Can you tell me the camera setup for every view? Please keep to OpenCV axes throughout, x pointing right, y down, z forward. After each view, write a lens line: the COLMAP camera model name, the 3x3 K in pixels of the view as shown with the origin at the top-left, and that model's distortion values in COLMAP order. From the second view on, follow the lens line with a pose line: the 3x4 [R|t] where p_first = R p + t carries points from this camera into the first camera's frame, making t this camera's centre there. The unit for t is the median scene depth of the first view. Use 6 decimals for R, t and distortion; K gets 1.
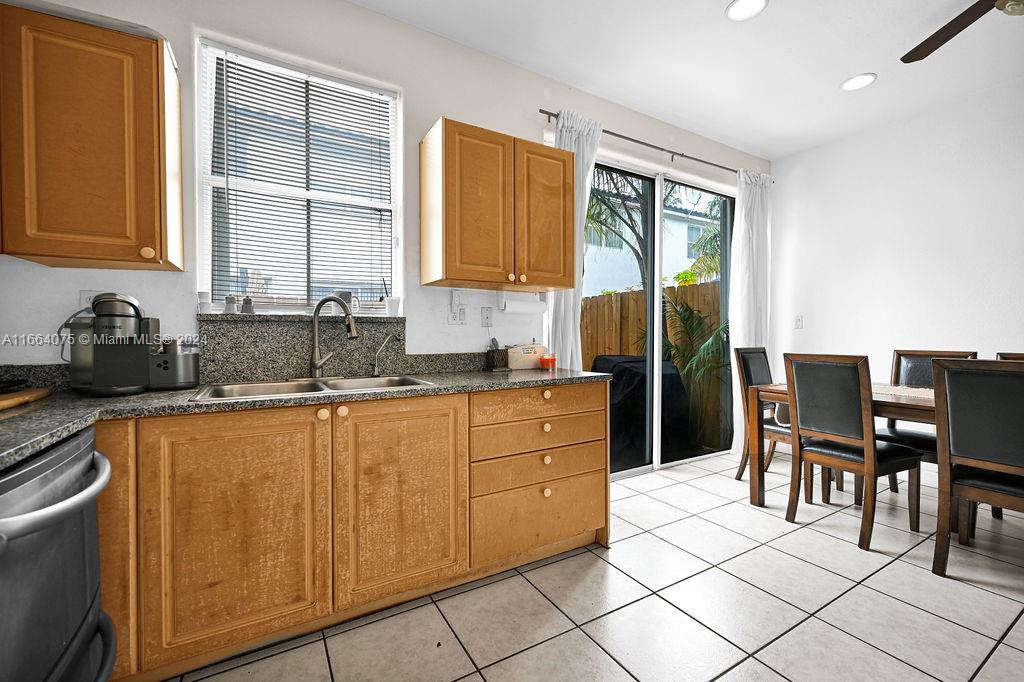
lens RADIAL K [[446.2, 0, 503.1], [0, 446.2, 344.3], [0, 0, 1]] dist [0.000414, -0.000432]
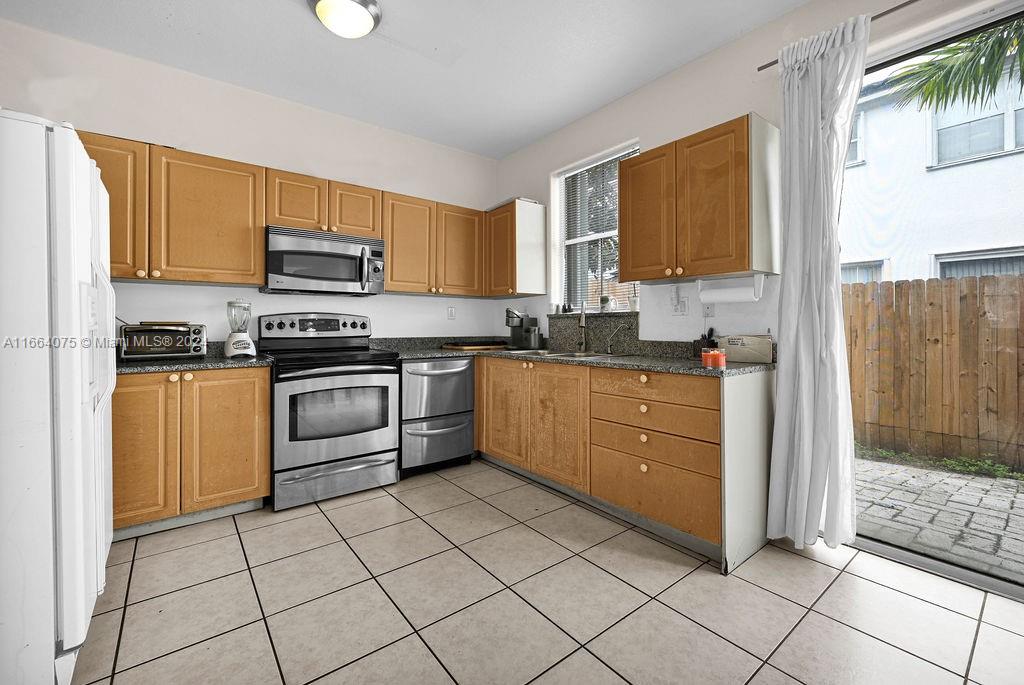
lens RADIAL K [[417.6, 0, 525.0], [0, 417.6, 326.7], [0, 0, 1]] dist [0.001420, -0.000989]
pose [[0.147946, 0.003248, -0.988990, 1.163642], [-0.019036, 0.999819, 0.000436, -0.011849], [0.988812, 0.018761, 0.147981, 0.596292]]
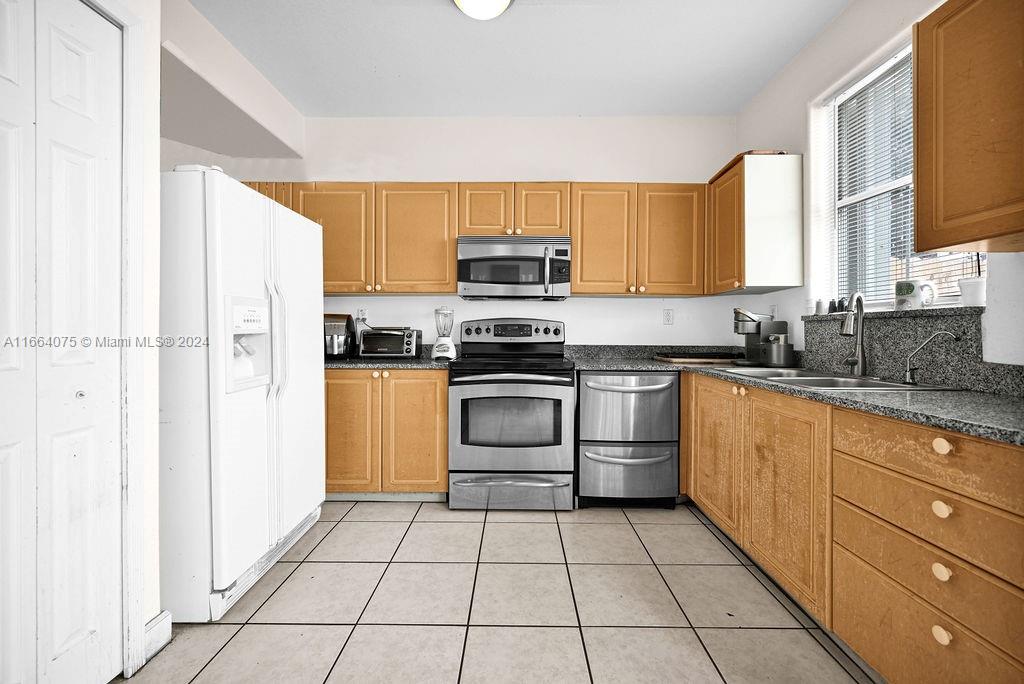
lens RADIAL K [[417.6, 0, 518.8], [0, 417.6, 332.2], [0, 0, 1]] dist [0.001420, -0.000989]
pose [[-0.511074, -0.000347, -0.859537, 0.832118], [-0.022207, 0.999671, 0.012801, -0.016887], [0.859250, 0.025630, -0.510914, 0.885337]]
